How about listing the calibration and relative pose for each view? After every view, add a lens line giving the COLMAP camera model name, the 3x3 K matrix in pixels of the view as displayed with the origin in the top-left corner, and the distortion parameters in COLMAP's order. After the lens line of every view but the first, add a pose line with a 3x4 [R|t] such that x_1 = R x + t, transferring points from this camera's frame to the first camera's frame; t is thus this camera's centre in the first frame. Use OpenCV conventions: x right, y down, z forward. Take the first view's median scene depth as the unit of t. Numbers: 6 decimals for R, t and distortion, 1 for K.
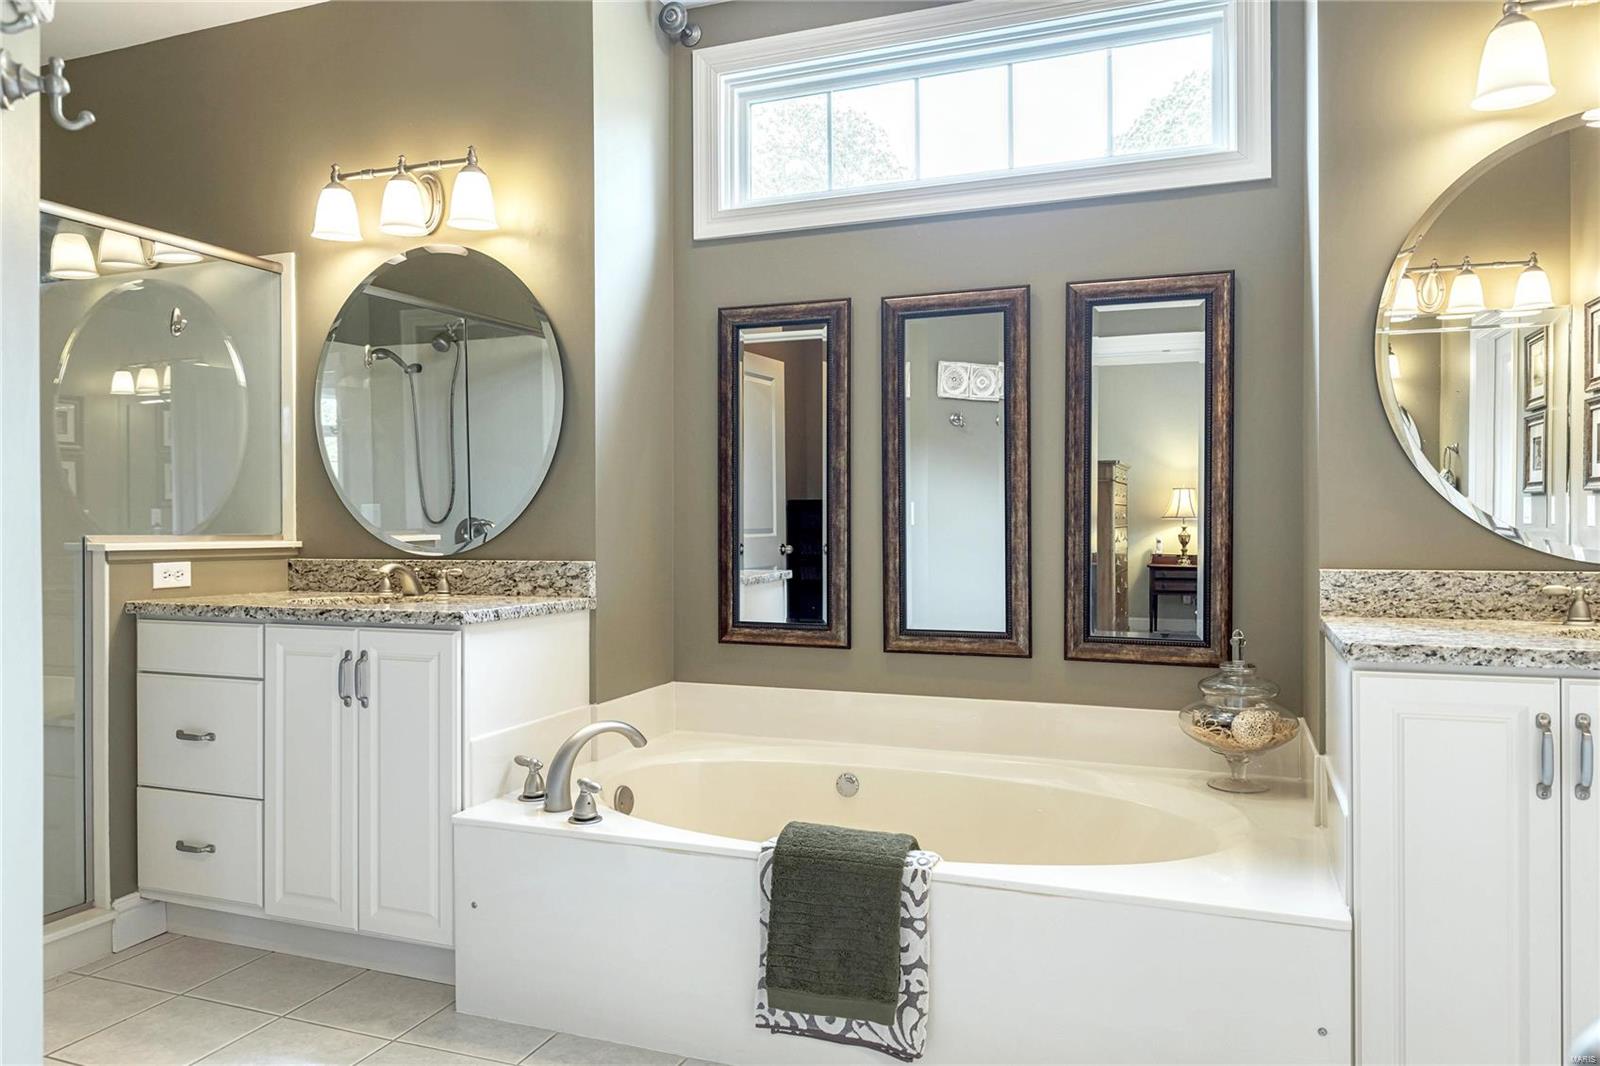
lens RADIAL K [[1112.6, 0, 801.0], [0, 1112.6, 528.8], [0, 0, 1]] dist [0.009167, -0.007721]
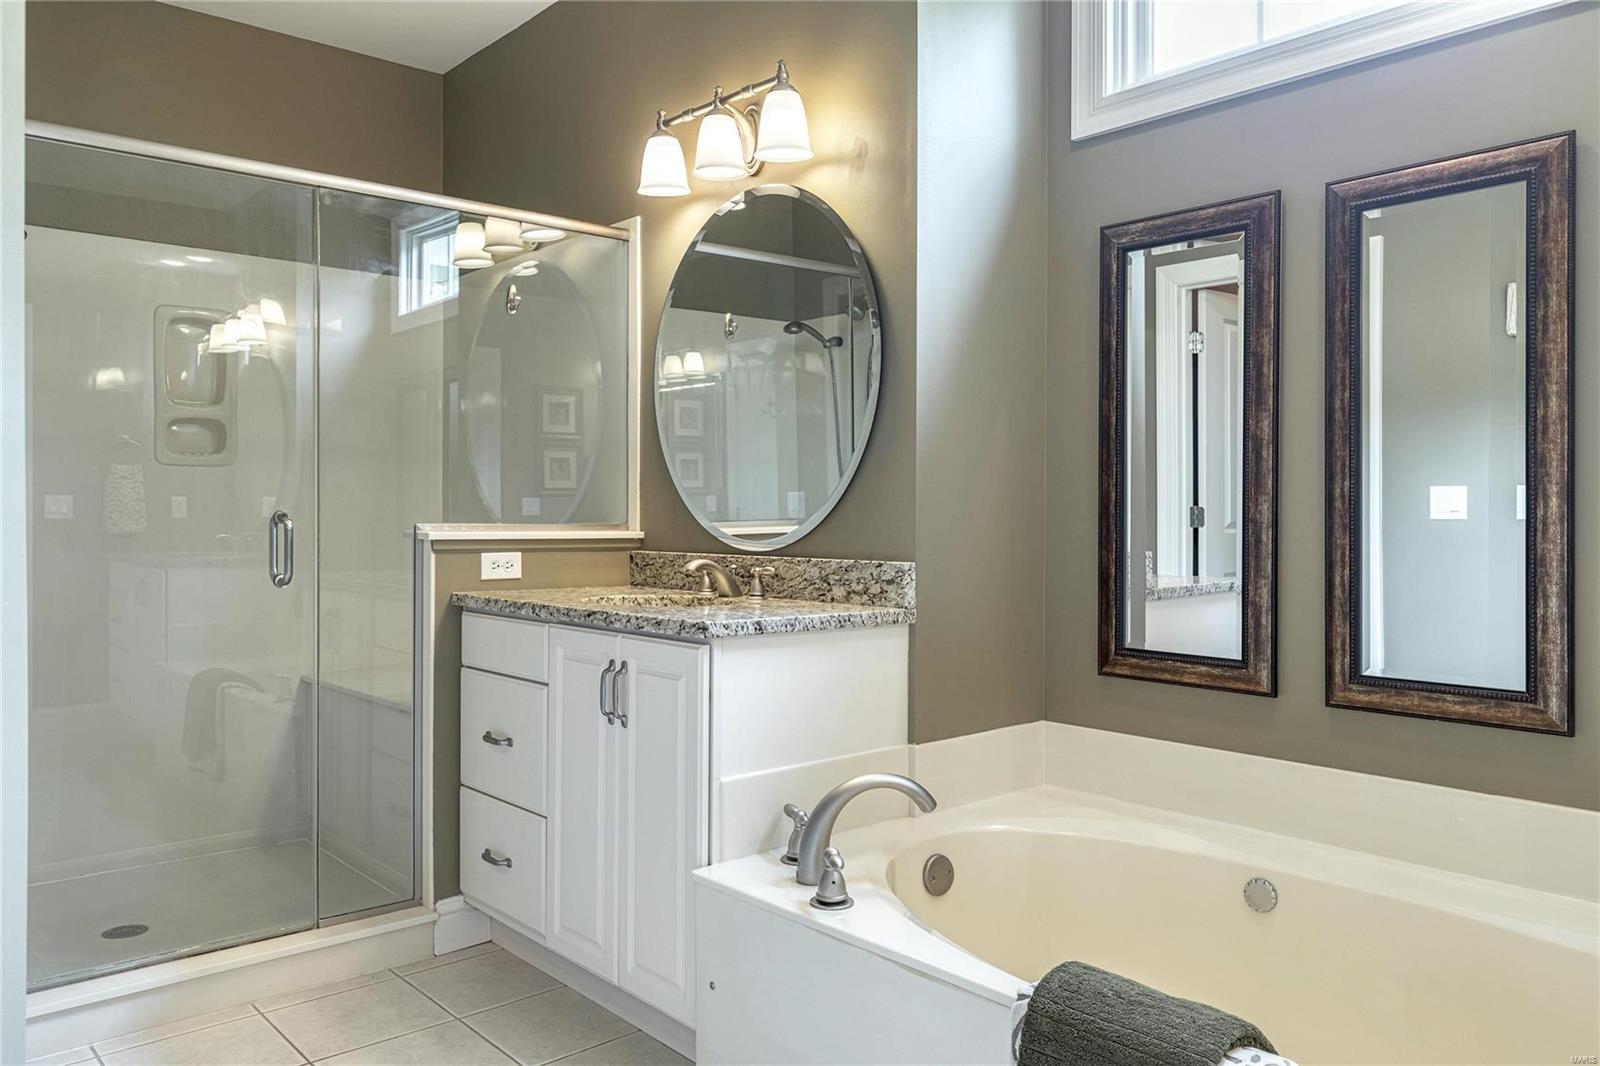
lens RADIAL K [[1197.7, 0, 800.5], [0, 1197.7, 522.0], [0, 0, 1]] dist [0.005165, -0.005101]
pose [[0.886239, 0.008966, -0.463142, 0.131888], [-0.007920, 0.999960, 0.004204, -0.002211], [0.463161, -0.000058, 0.886274, 0.209597]]
